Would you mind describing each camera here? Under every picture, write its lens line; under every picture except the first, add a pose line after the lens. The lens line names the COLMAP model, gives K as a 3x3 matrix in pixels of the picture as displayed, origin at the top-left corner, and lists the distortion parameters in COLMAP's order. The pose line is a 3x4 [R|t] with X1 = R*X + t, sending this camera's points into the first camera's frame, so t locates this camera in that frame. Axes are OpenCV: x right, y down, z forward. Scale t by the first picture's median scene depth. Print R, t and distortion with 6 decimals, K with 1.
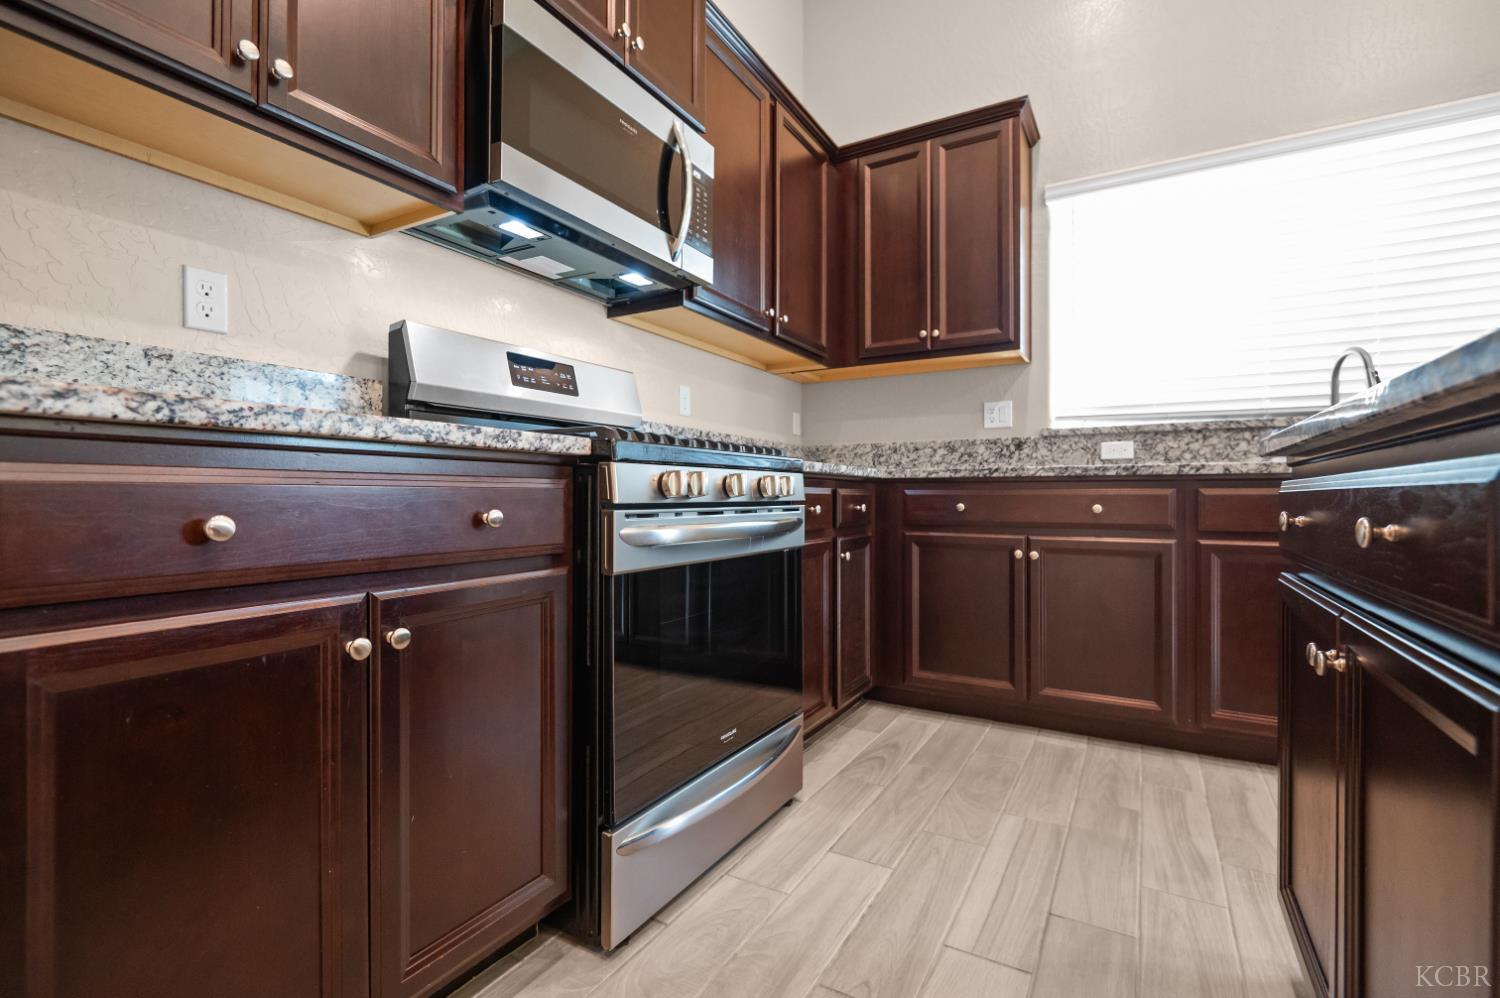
lens RADIAL K [[687.5, 0, 747.9], [0, 687.5, 495.7], [0, 0, 1]] dist [0.004875, -0.006229]
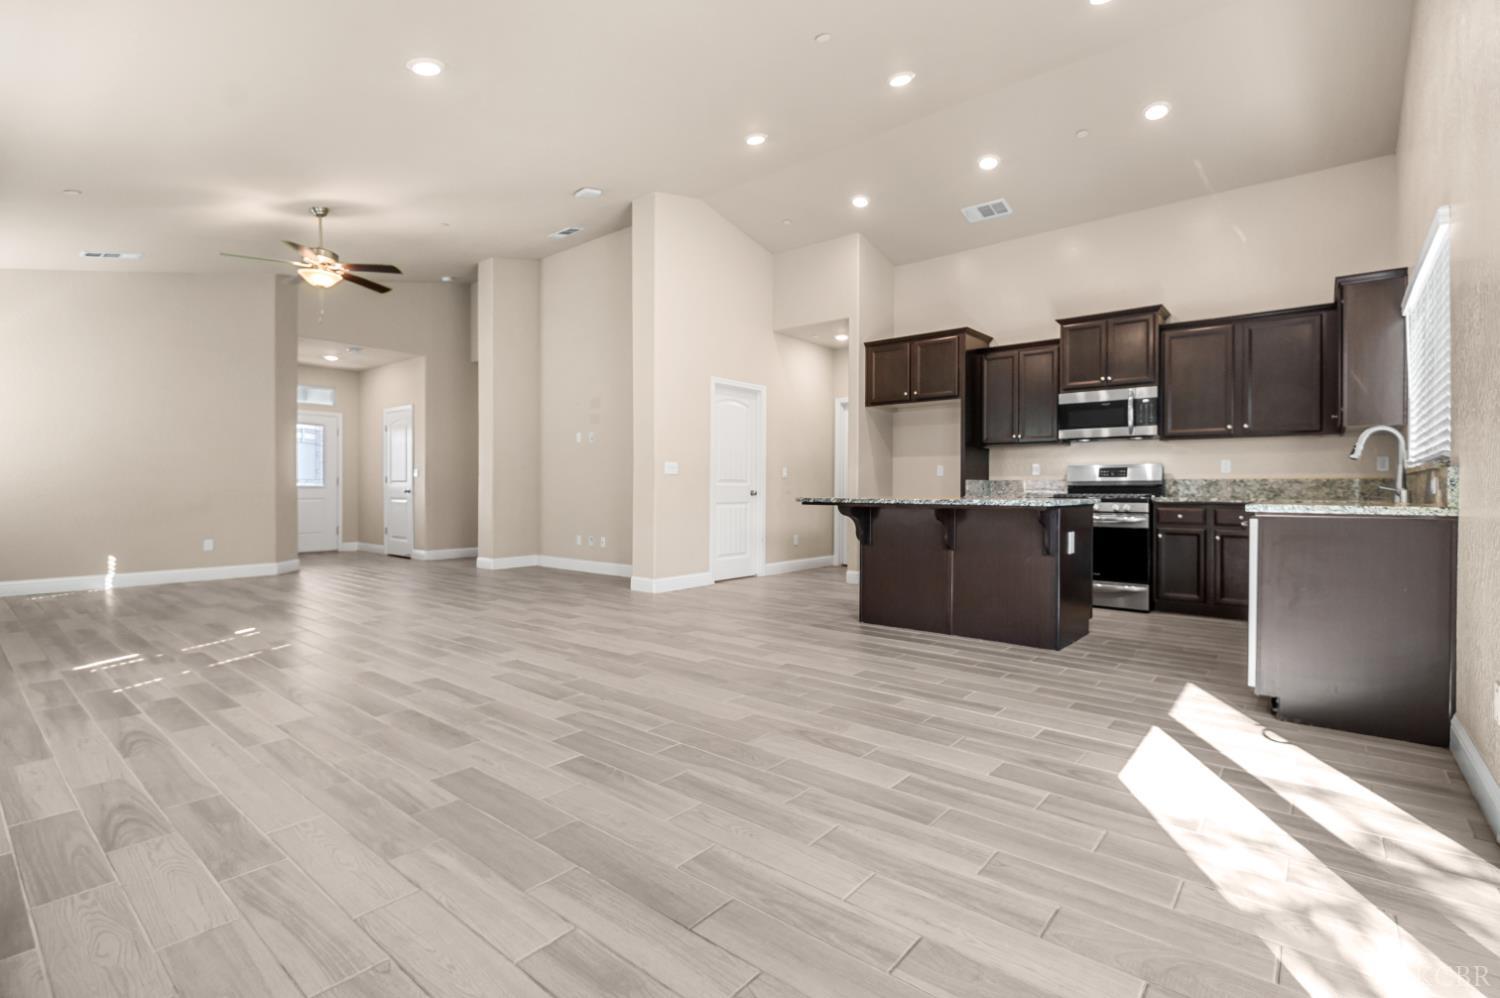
lens RADIAL K [[687.5, 0, 747.5], [0, 687.5, 502.1], [0, 0, 1]] dist [0.004875, -0.006229]
pose [[-0.163908, 0.017219, -0.986325, 3.709184], [-0.001645, 0.999841, 0.017728, -0.096776], [0.986474, 0.004528, -0.163854, -0.231379]]
